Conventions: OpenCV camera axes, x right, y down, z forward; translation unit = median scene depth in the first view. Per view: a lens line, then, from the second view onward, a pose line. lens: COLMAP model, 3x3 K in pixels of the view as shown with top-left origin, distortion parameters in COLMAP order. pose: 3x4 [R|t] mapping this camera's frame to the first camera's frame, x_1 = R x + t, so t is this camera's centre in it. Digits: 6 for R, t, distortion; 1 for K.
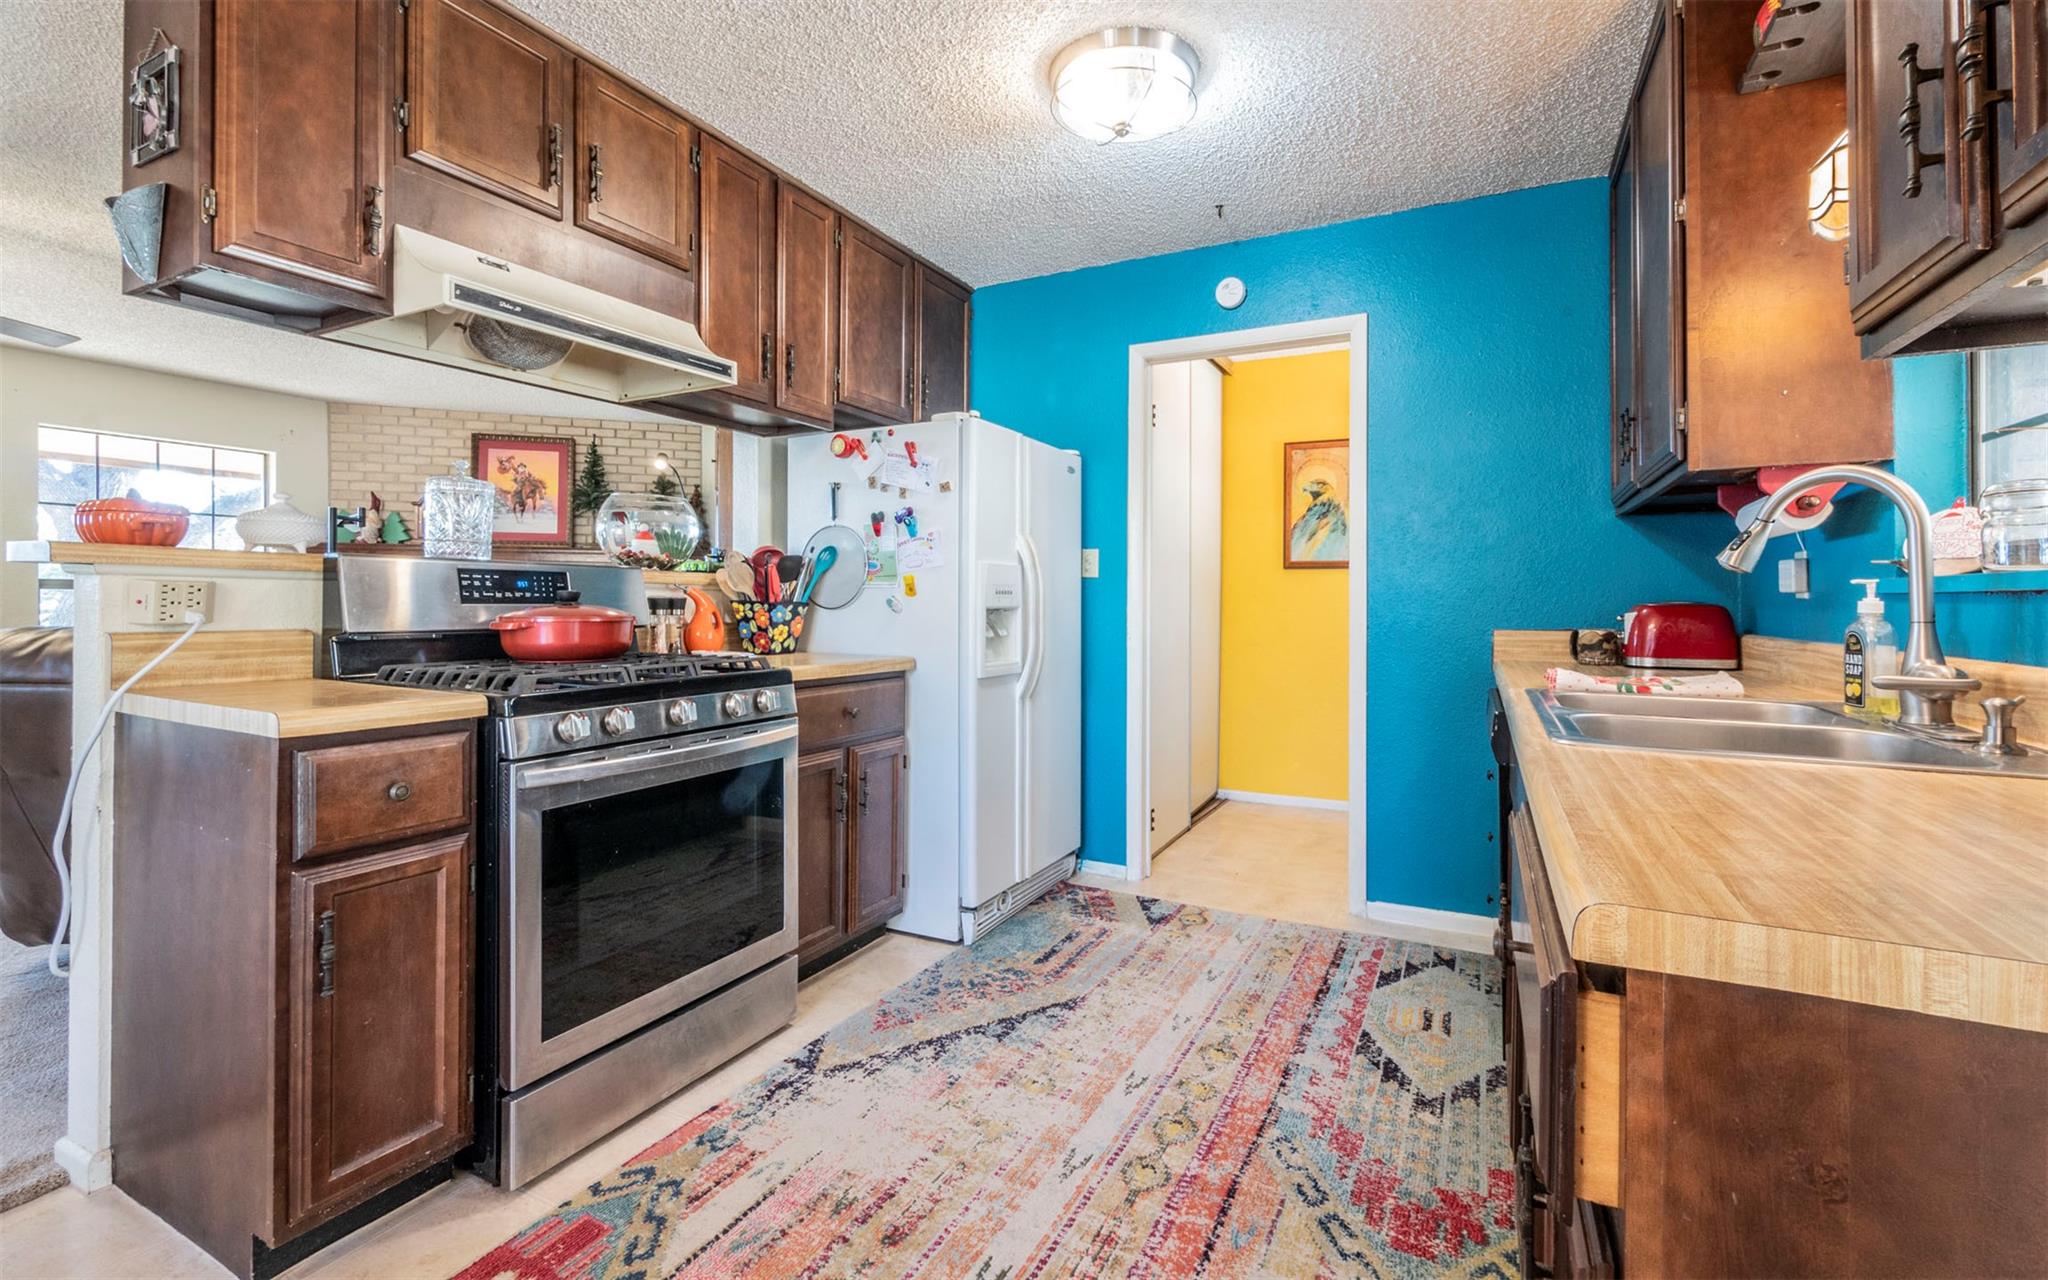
lens RADIAL K [[882.1, 0, 1022.1], [0, 882.1, 600.1], [0, 0, 1]] dist [-0.000032, 0.000369]
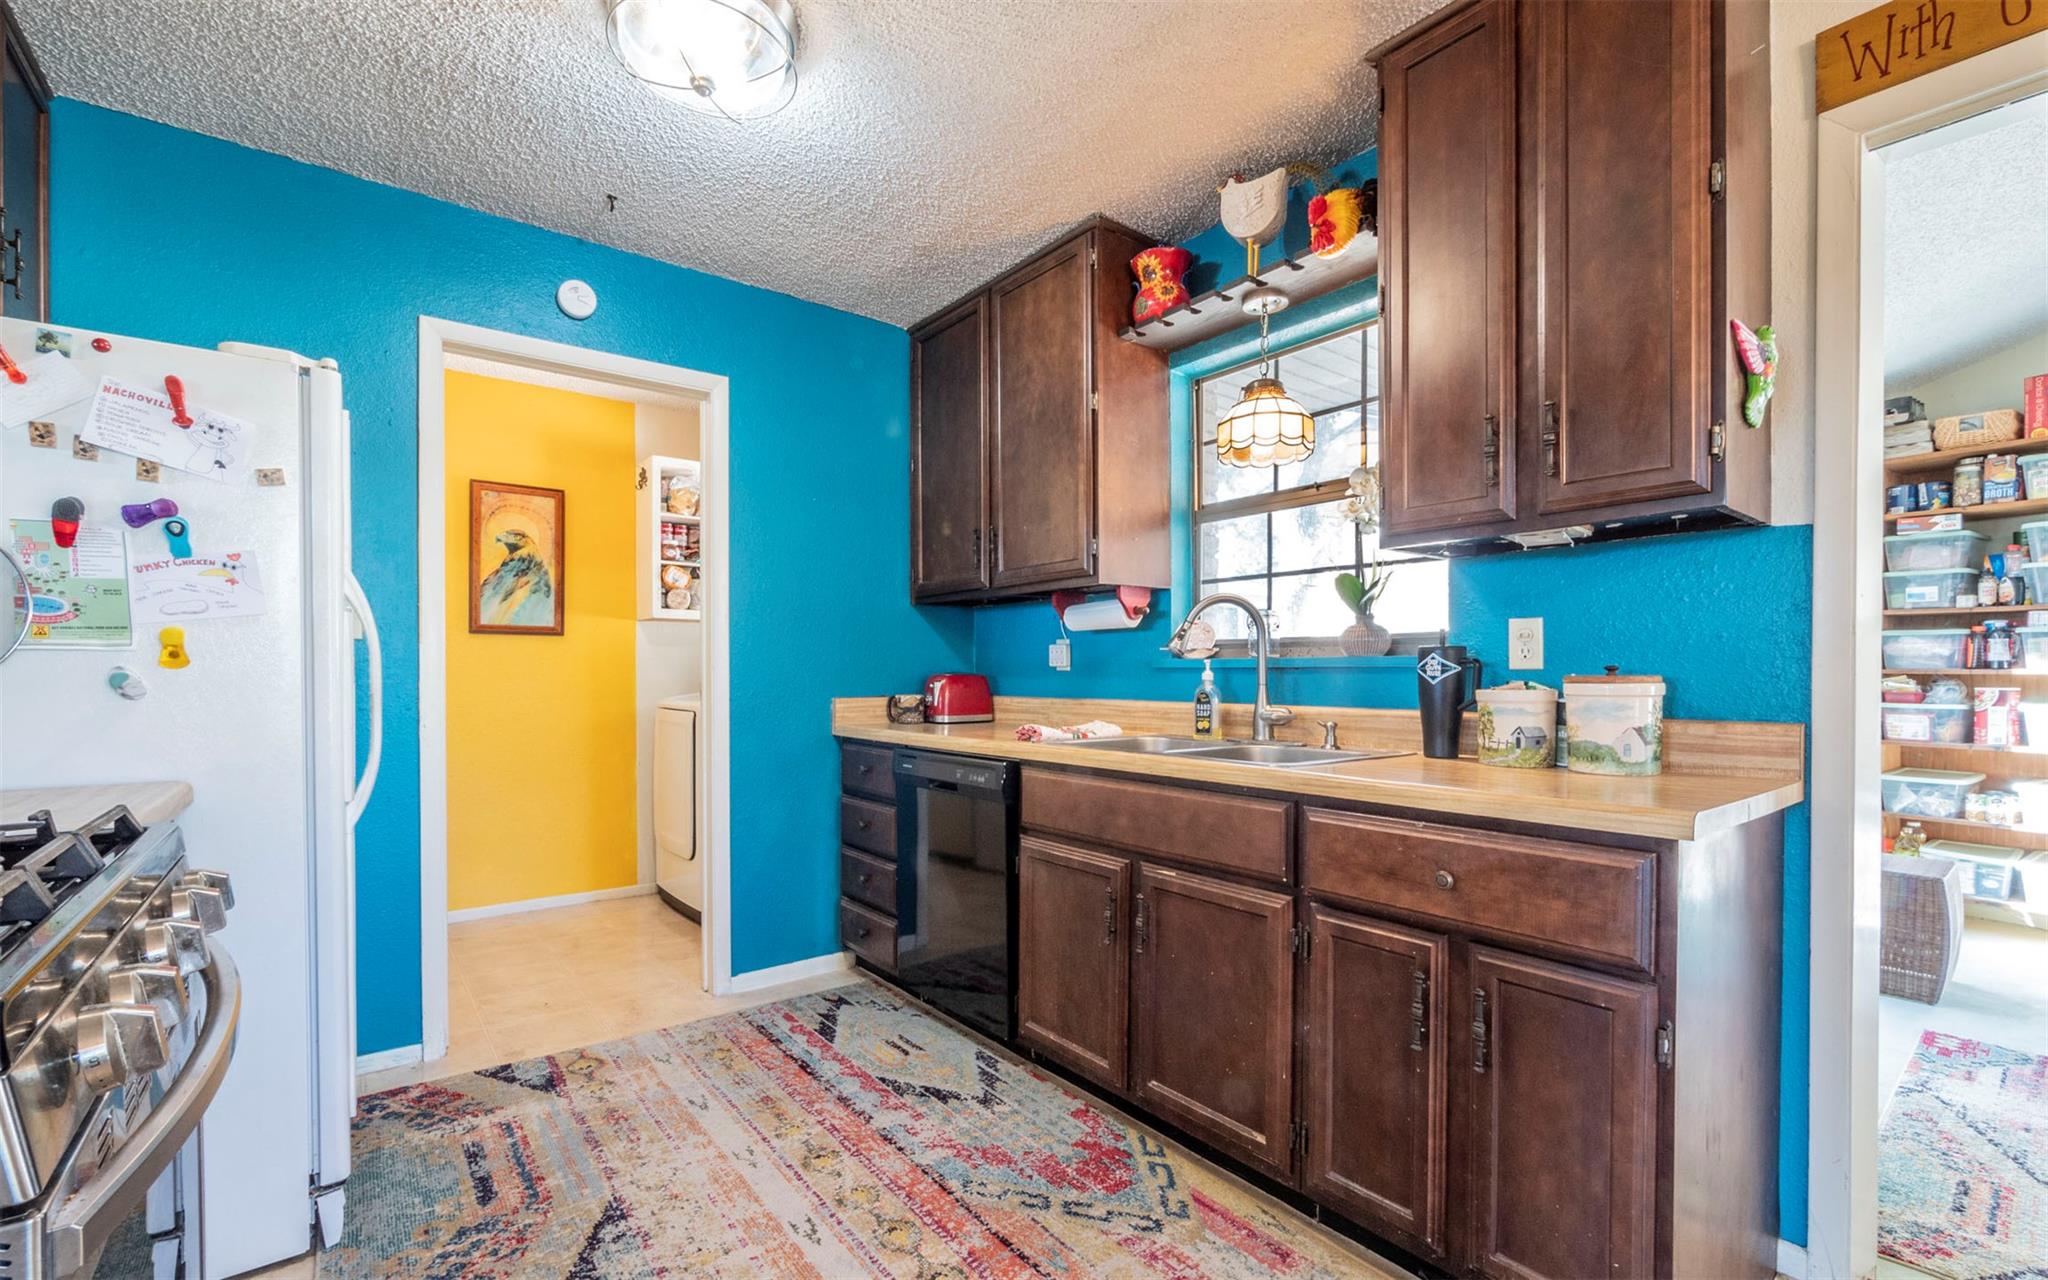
lens RADIAL K [[893.6, 0, 1023.4], [0, 893.6, 681.2], [0, 0, 1]] dist [-0.002676, 0.000116]
pose [[0.420685, -0.012921, 0.907115, -0.423817], [0.000138, 0.999899, 0.014179, -0.004028], [-0.907207, -0.005840, 0.420645, 0.325438]]
